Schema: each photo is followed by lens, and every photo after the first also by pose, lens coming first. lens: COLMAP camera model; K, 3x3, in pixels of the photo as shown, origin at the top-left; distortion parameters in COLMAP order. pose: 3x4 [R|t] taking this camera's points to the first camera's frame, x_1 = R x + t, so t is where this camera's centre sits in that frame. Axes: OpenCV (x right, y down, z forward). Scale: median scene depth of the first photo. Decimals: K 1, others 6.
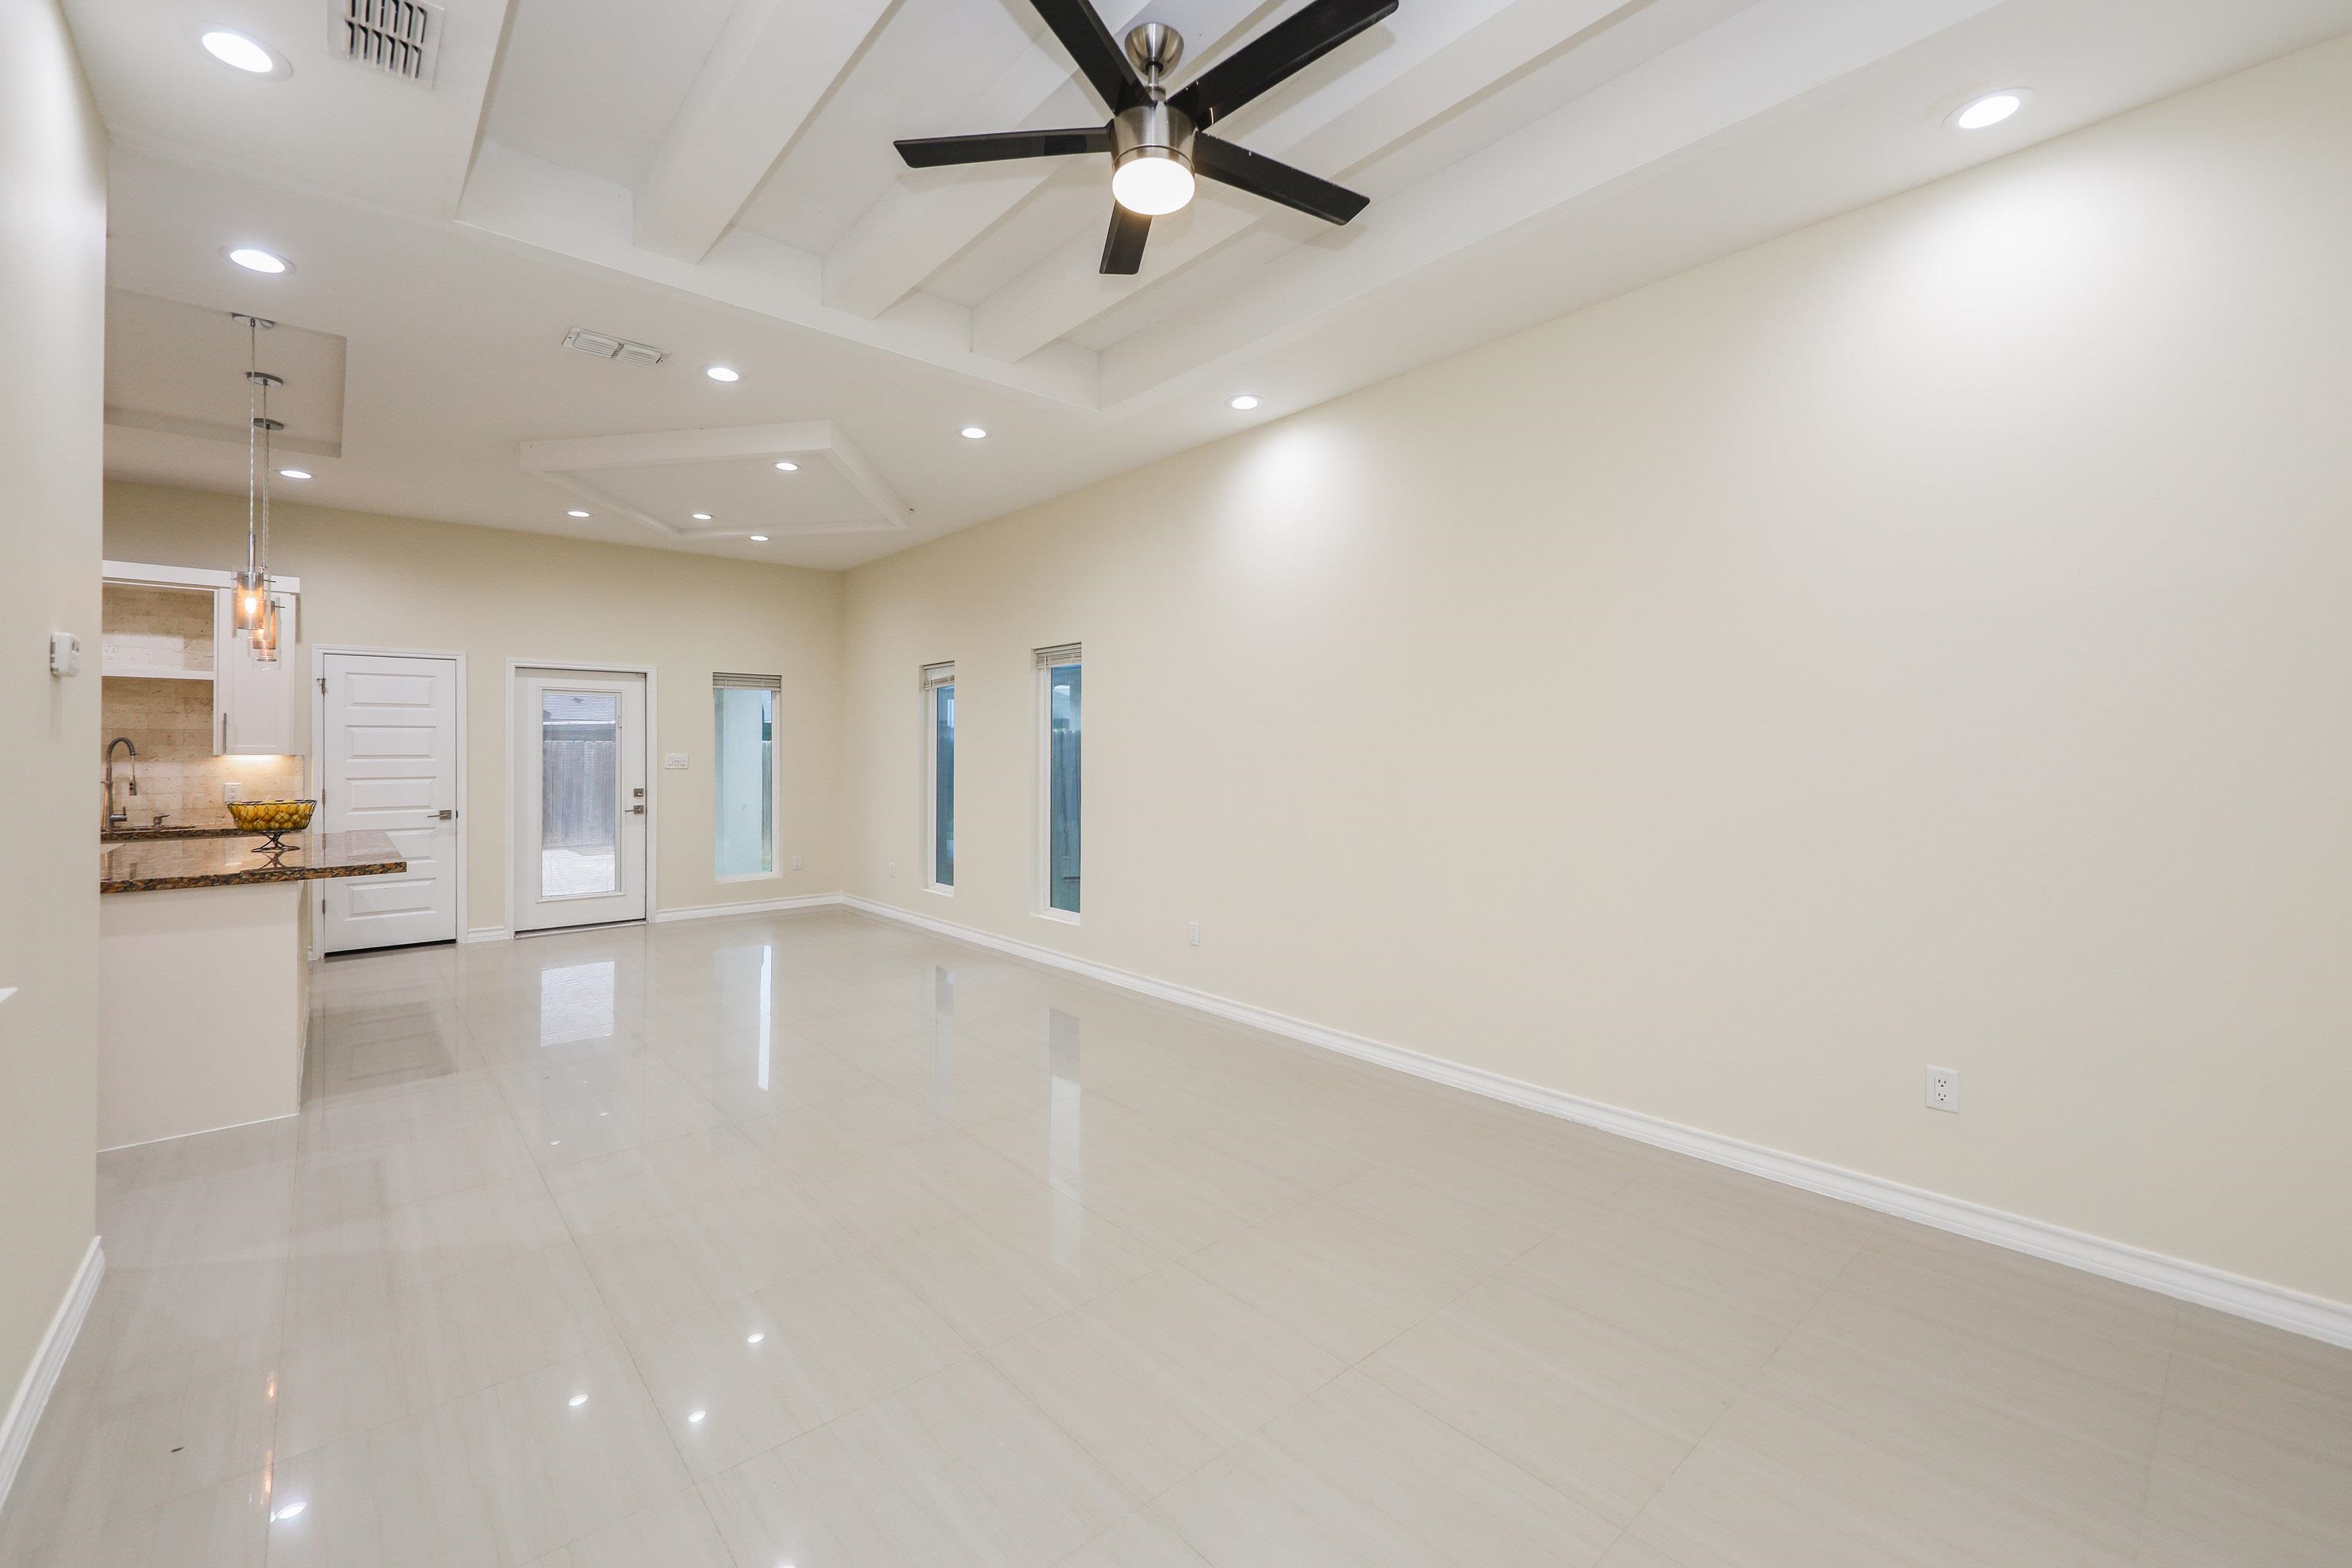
lens RADIAL K [[963.3, 0, 1171.1], [0, 963.3, 747.3], [0, 0, 1]] dist [0.014527, -0.005504]
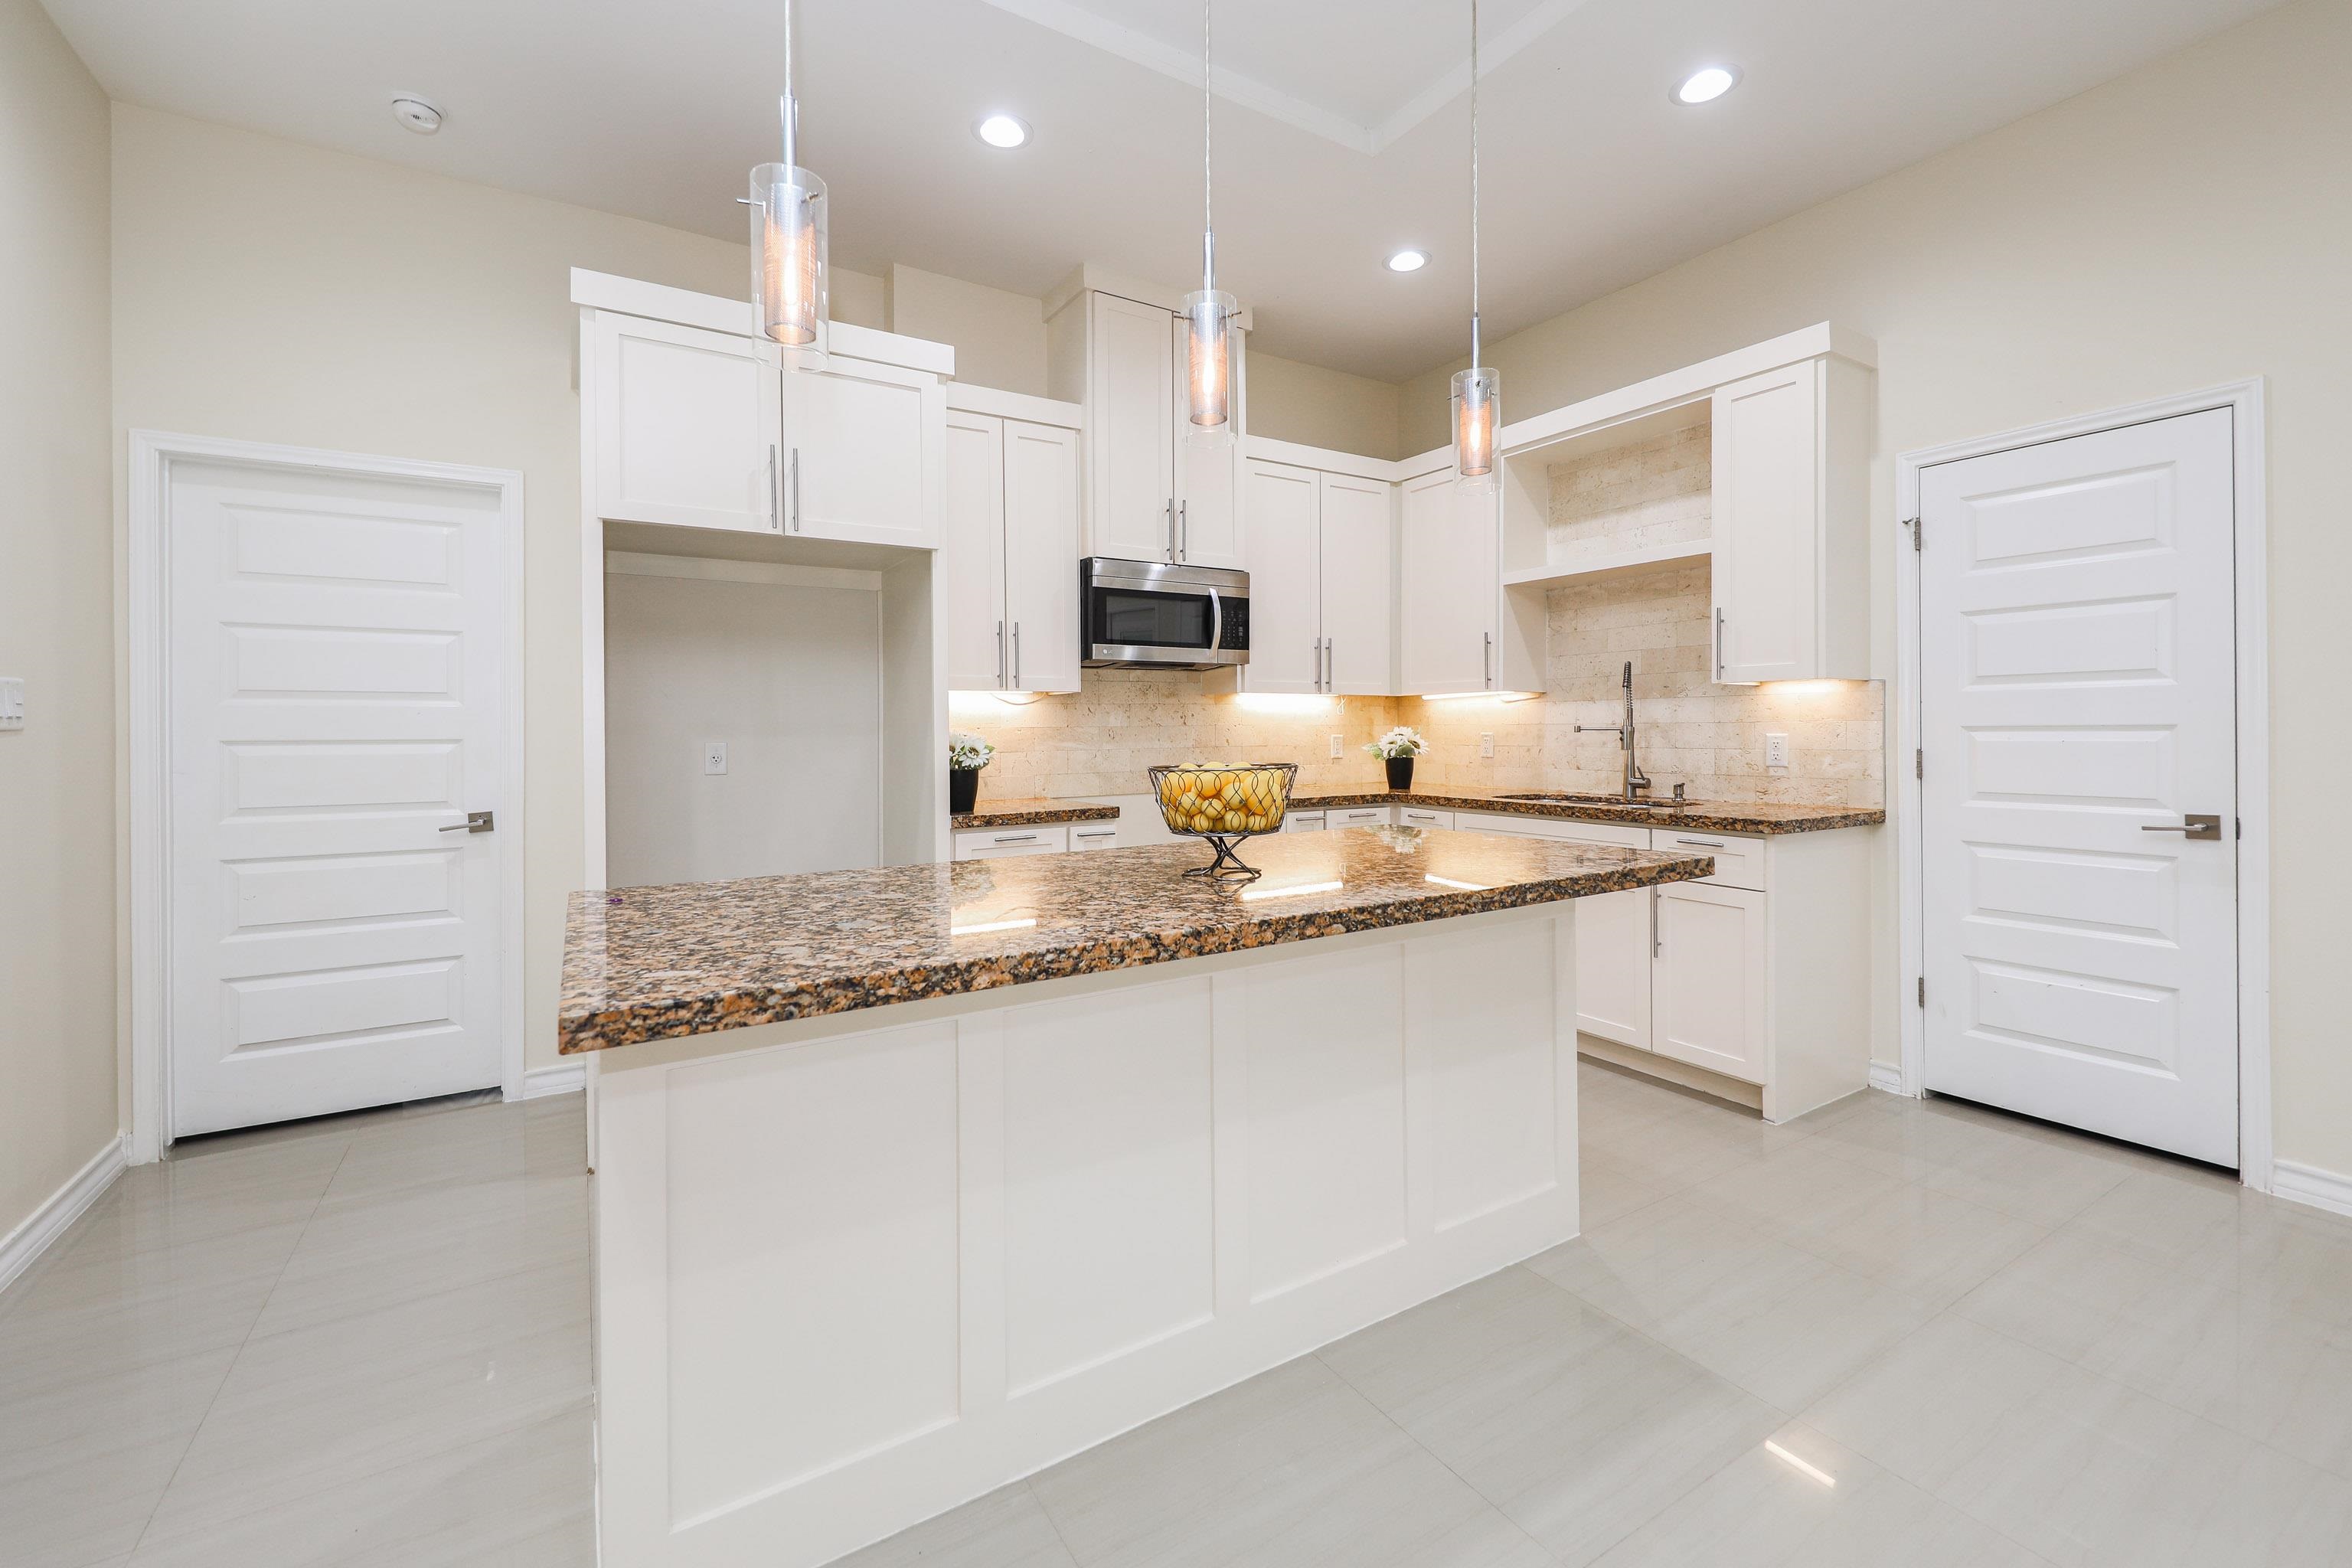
lens RADIAL K [[975.5, 0, 1182.2], [0, 975.5, 737.3], [0, 0, 1]] dist [0.005992, -0.000295]
pose [[-0.161212, 0.012564, -0.986840, -0.319375], [0.015944, 0.999822, 0.010125, 0.025449], [0.986791, -0.014102, -0.161384, 0.686986]]
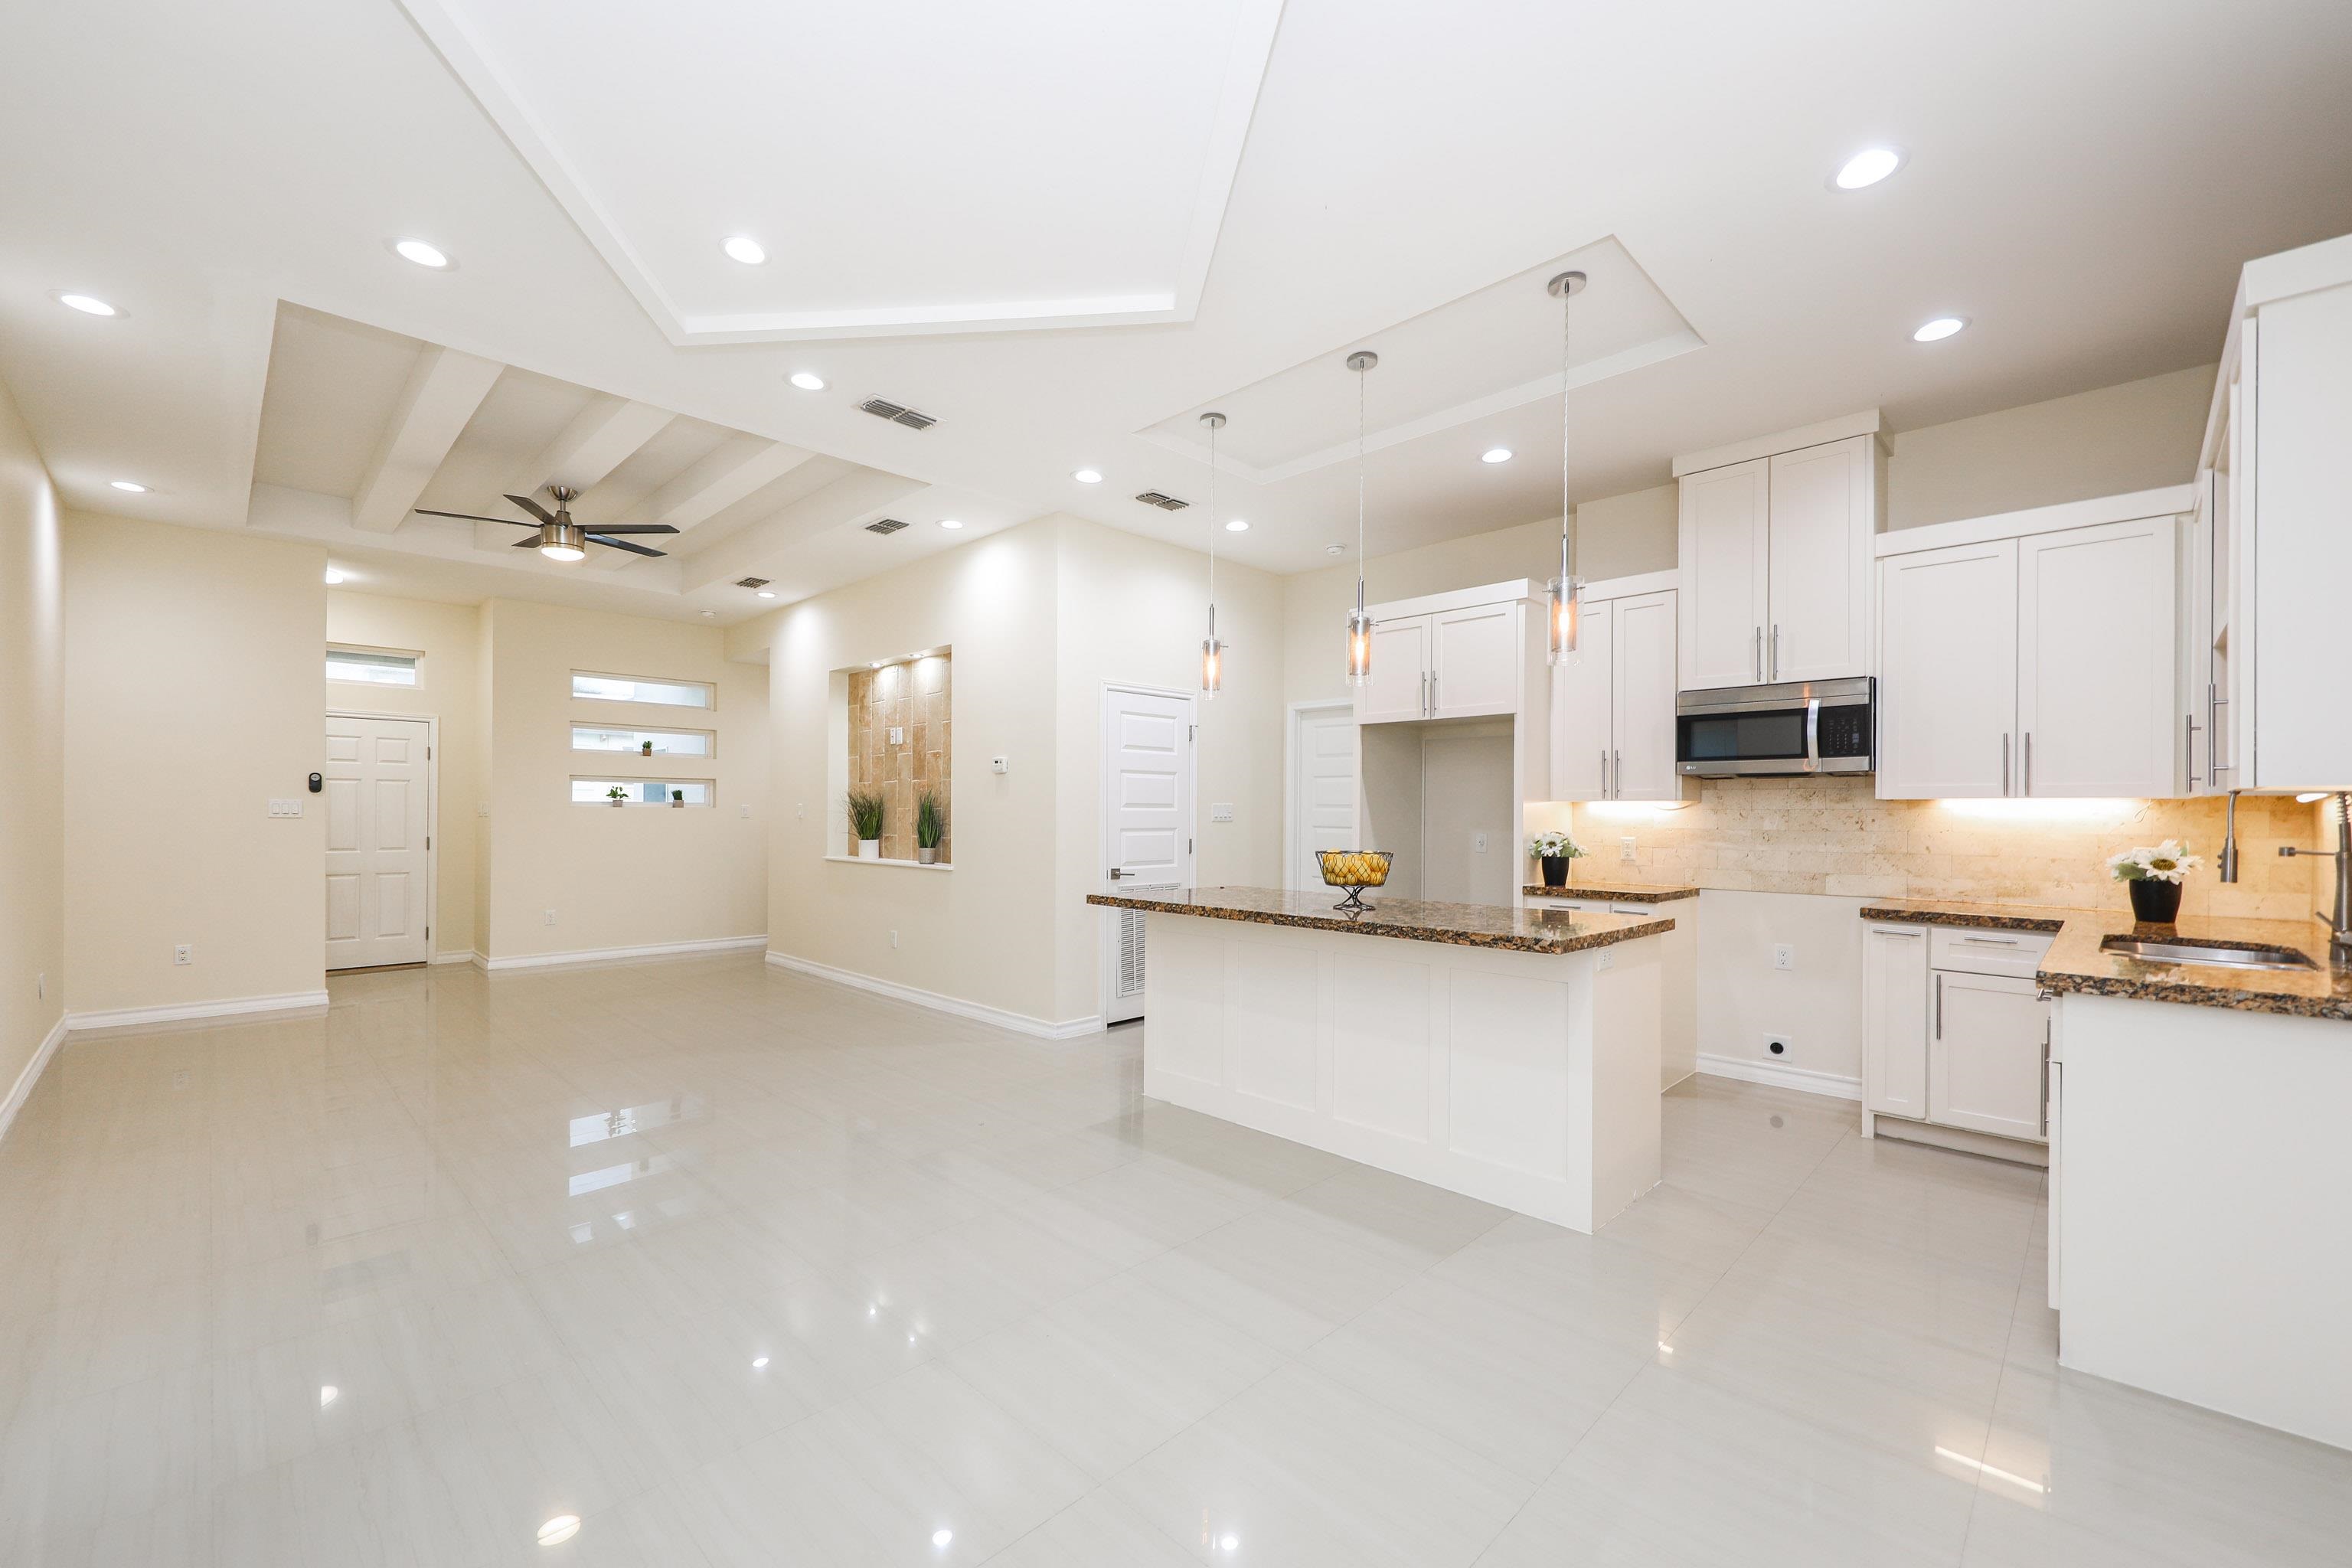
lens RADIAL K [[945.0, 0, 1177.6], [0, 945.0, 811.6], [0, 0, 1]] dist [0.009557, -0.000114]
pose [[-0.996993, -0.005064, -0.077320, -0.460099], [-0.004342, 0.999945, -0.009509, 0.019493], [0.077364, -0.009144, -0.996961, 1.183896]]
